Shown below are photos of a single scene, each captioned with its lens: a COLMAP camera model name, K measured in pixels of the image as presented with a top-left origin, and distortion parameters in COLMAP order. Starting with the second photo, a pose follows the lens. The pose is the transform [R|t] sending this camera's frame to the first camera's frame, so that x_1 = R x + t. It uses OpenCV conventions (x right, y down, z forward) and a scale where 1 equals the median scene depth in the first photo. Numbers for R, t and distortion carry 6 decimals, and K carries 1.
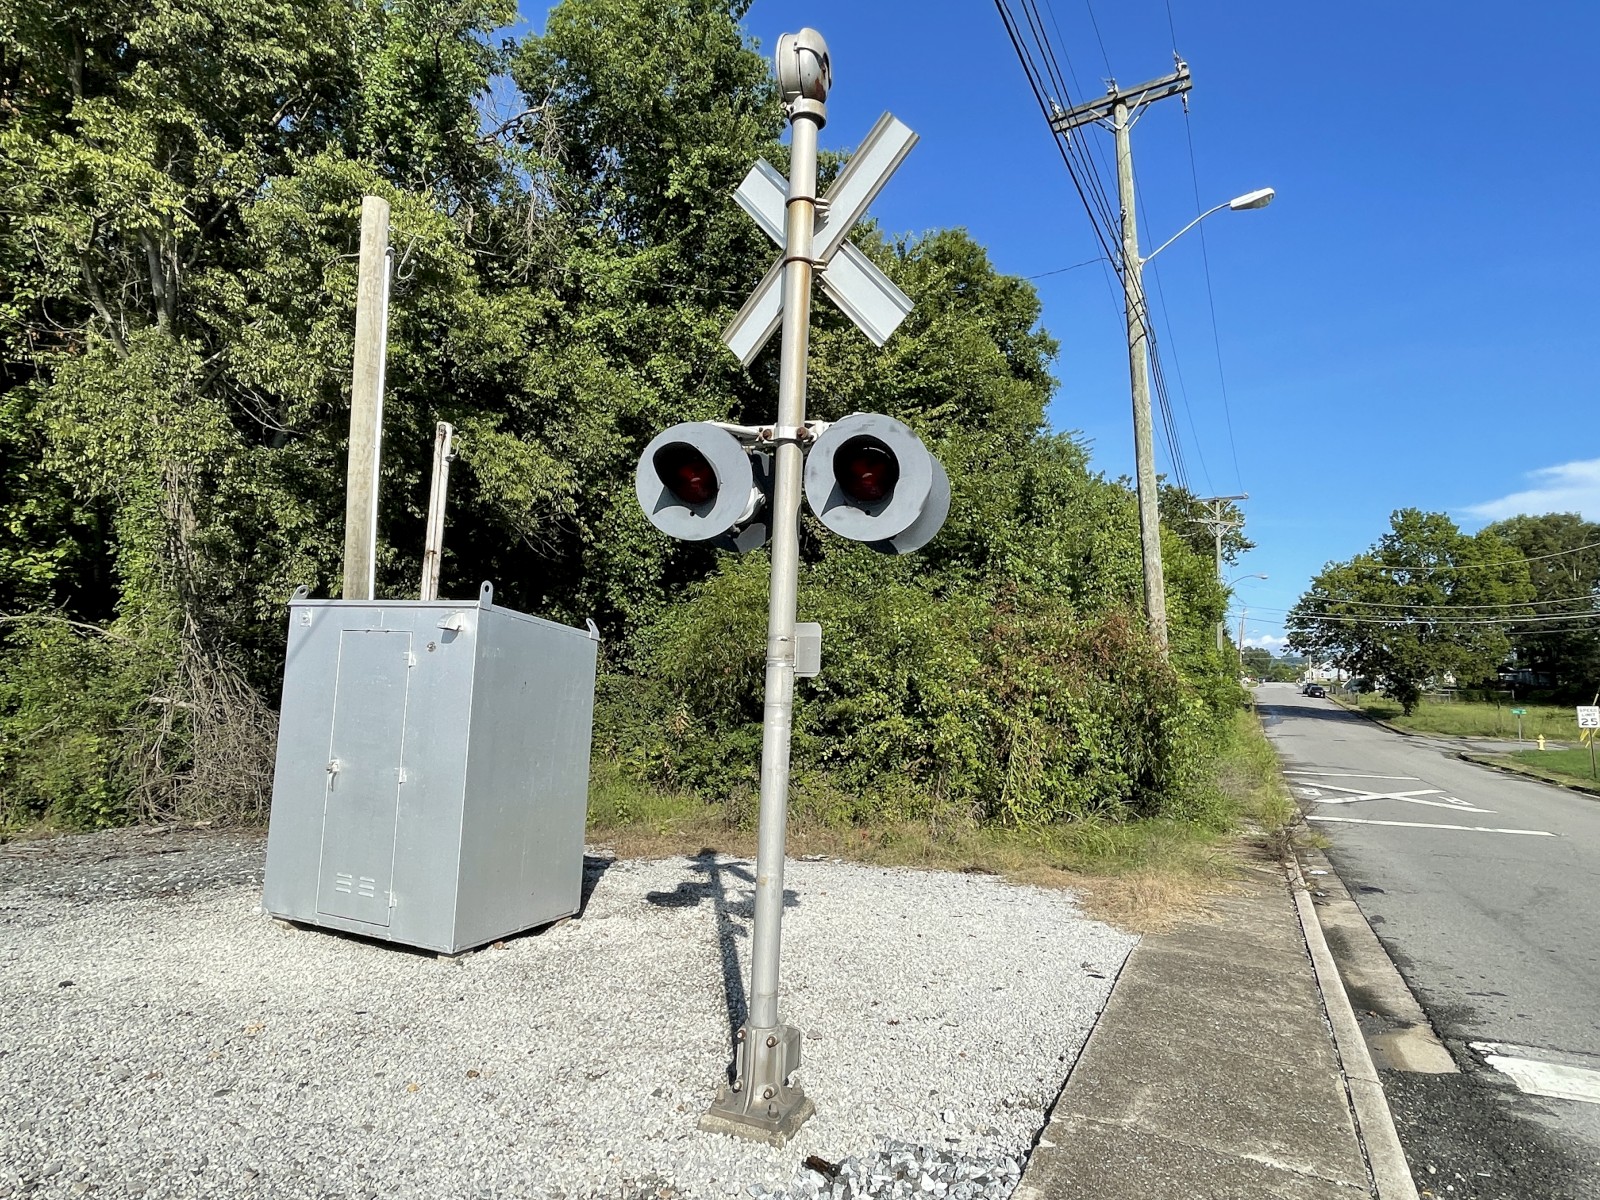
lens RADIAL K [[927.0, 0, 806.6], [0, 927.0, 599.9], [0, 0, 1]] dist [0.004000, -0.005923]
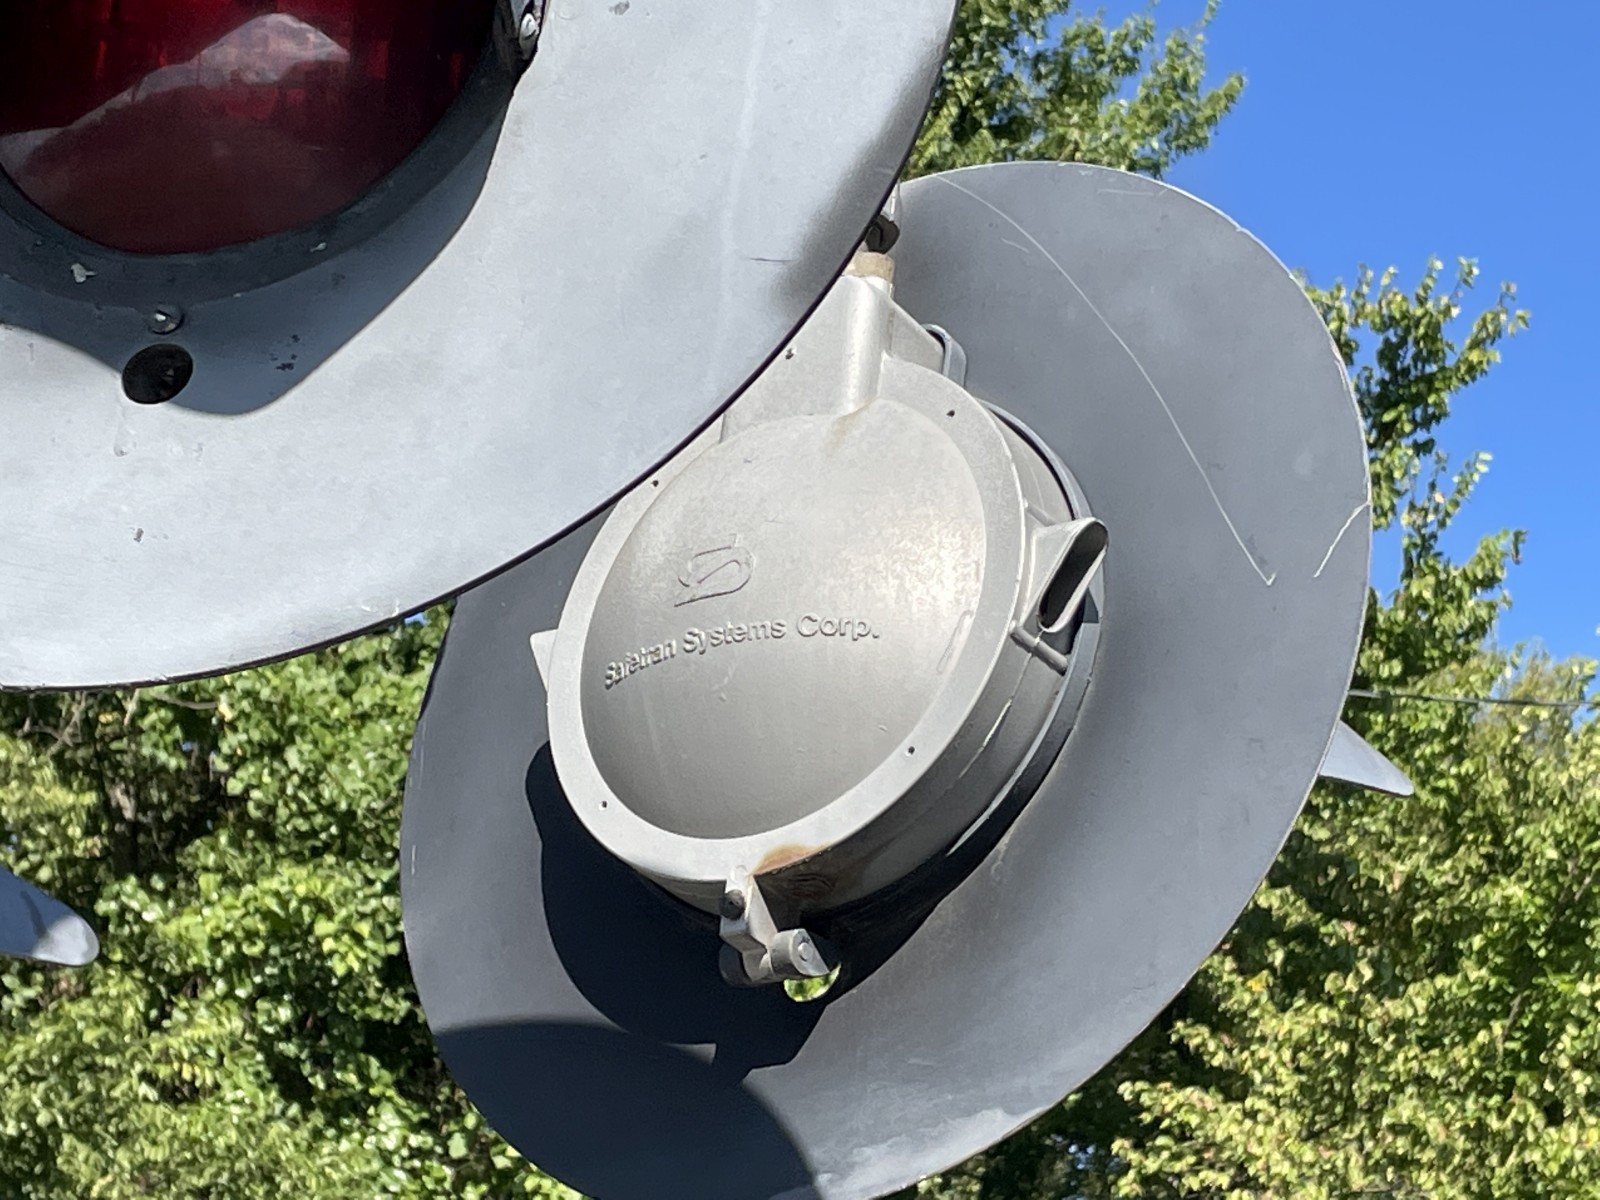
lens RADIAL K [[3827.6, 0, 891.7], [0, 3827.6, 611.5], [0, 0, 1]] dist [0.090204, 0.000000]
pose [[0.993813, 0.000897, -0.111062, 0.038100], [-0.046628, 0.910947, -0.409879, 0.012609], [0.100804, 0.412522, 0.905353, 0.169300]]
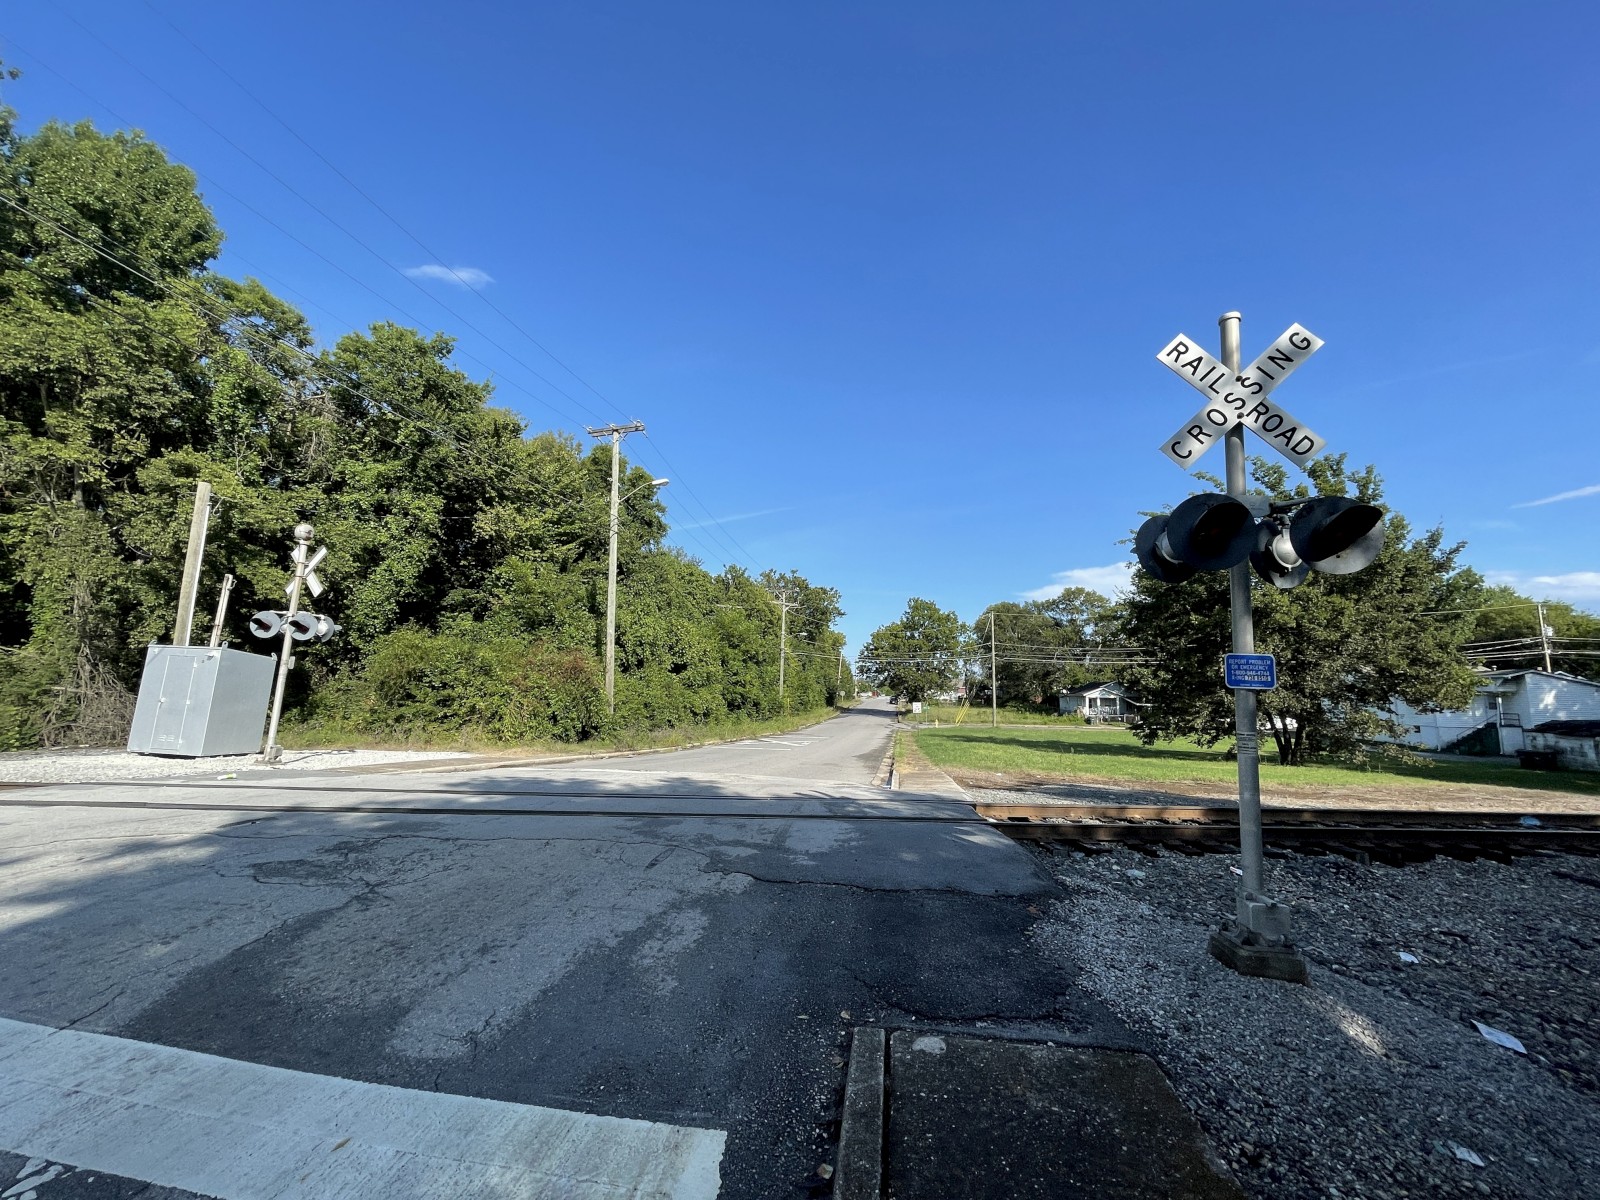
lens RADIAL K [[646.5, 0, 806.4], [0, 646.5, 599.9], [0, 0, 1]] dist [-0.003532, -0.000062]
pose [[0.956477, 0.045481, 0.288243, 0.381339], [-0.027917, 0.997510, -0.064757, -0.030791], [-0.290470, 0.053892, 0.955365, -0.707749]]
